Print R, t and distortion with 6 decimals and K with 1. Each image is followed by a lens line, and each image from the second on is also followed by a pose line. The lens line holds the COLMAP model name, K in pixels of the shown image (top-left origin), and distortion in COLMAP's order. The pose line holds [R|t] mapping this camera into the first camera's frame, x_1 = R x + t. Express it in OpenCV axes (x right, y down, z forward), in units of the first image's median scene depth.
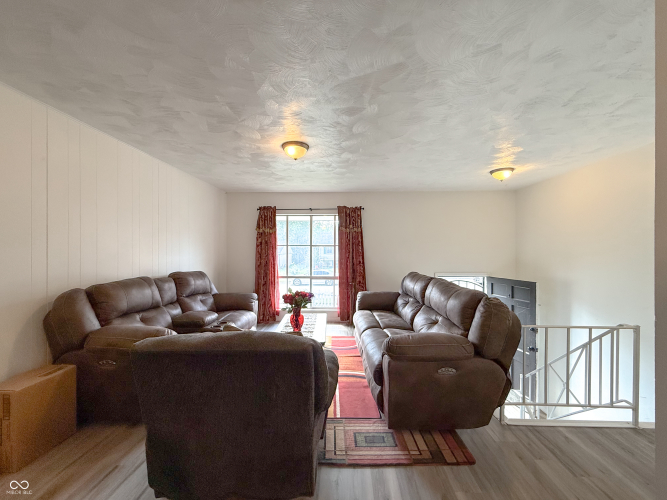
lens RADIAL K [[266.5, 0, 335.9], [0, 266.5, 251.0], [0, 0, 1]] dist [0.000464, 0.000187]
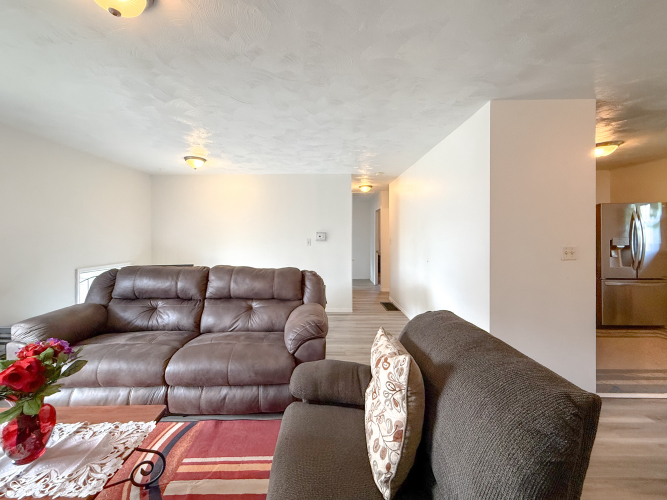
lens RADIAL K [[270.3, 0, 332.2], [0, 270.3, 239.4], [0, 0, 1]] dist [0.000686, 0.000058]
pose [[-0.029897, -0.010512, 0.999498, -0.801142], [0.001757, 0.999943, 0.010569, 0.003286], [-0.999551, 0.002072, -0.029877, 0.920285]]
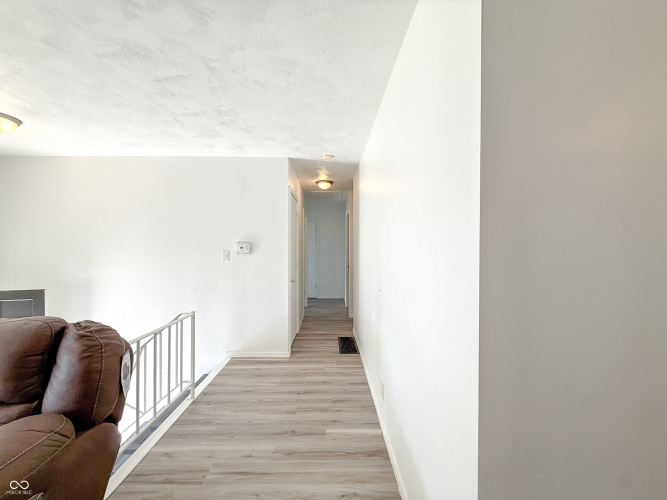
lens RADIAL K [[266.5, 0, 335.9], [0, 266.5, 251.0], [0, 0, 1]] dist [0.000464, 0.000187]
pose [[-0.041731, -0.011855, 0.999059, -0.048277], [0.001292, 0.999928, 0.011919, 0.004669], [-0.999128, 0.001788, -0.041713, 0.445024]]
